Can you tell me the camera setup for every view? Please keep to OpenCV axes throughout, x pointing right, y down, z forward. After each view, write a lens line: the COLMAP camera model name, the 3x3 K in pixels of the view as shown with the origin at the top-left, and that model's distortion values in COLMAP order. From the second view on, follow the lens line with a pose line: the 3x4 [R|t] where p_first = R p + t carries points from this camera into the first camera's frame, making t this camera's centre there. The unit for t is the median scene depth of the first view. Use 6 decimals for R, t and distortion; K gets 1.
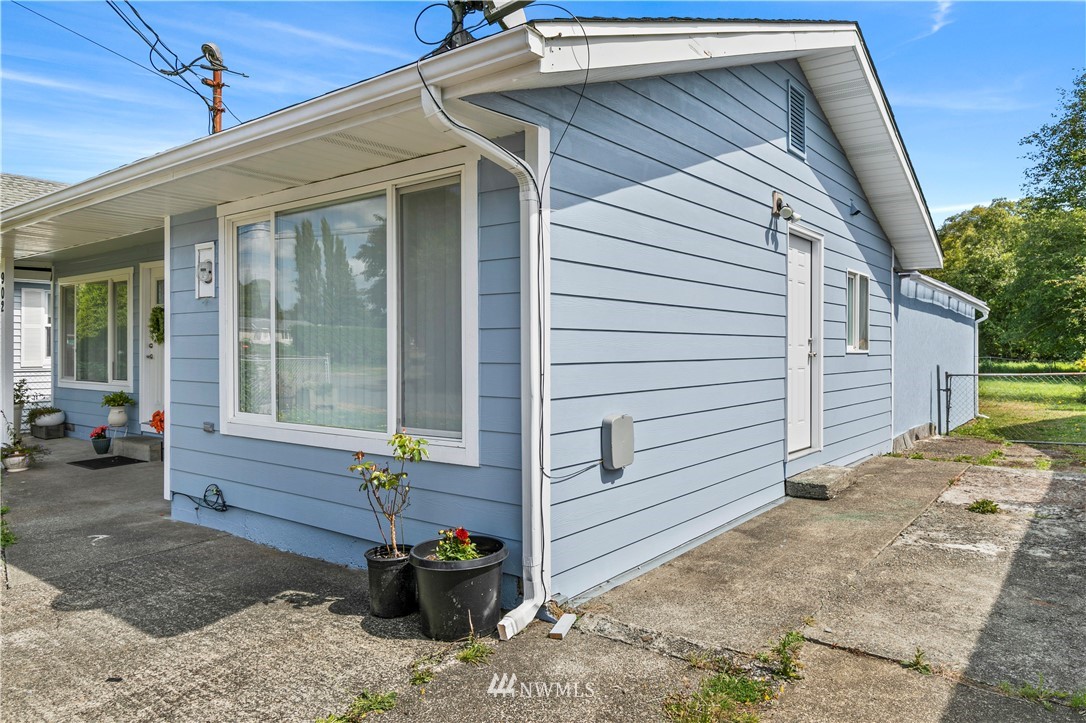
lens RADIAL K [[725.8, 0, 547.0], [0, 725.8, 342.4], [0, 0, 1]] dist [0.000728, -0.003907]
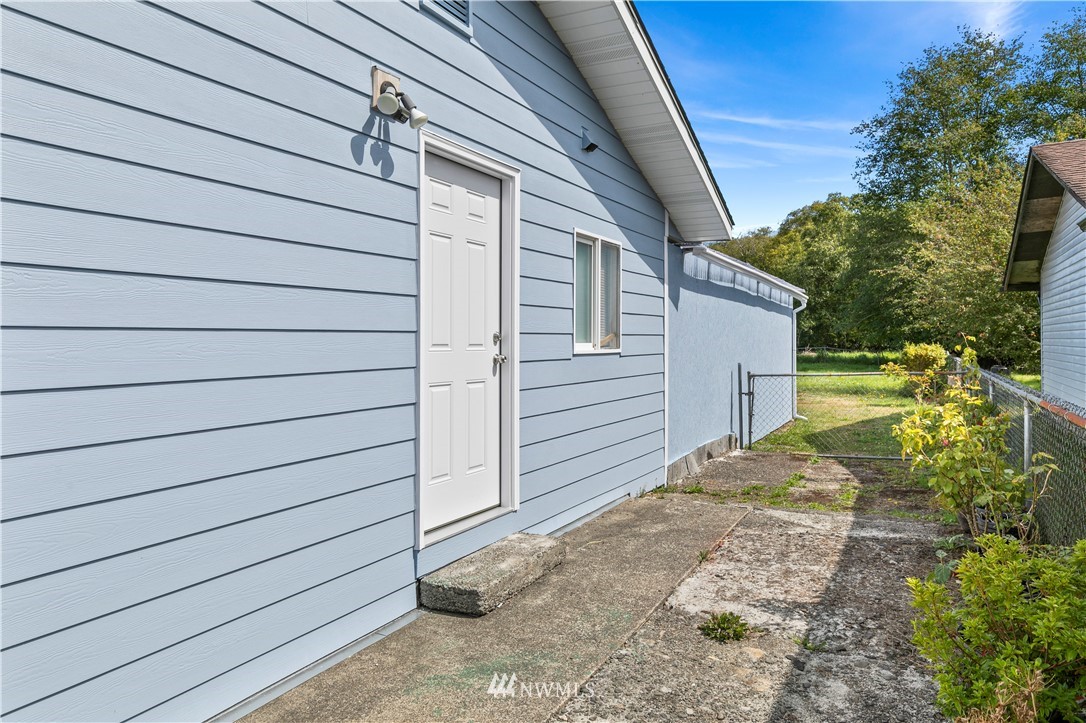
lens RADIAL K [[725.8, 0, 547.0], [0, 725.8, 342.4], [0, 0, 1]] dist [0.000728, -0.003907]
pose [[0.985022, -0.006366, 0.172311, 0.213487], [0.004328, 0.999916, 0.012202, -0.003803], [-0.172374, -0.011273, 0.984967, 0.268534]]
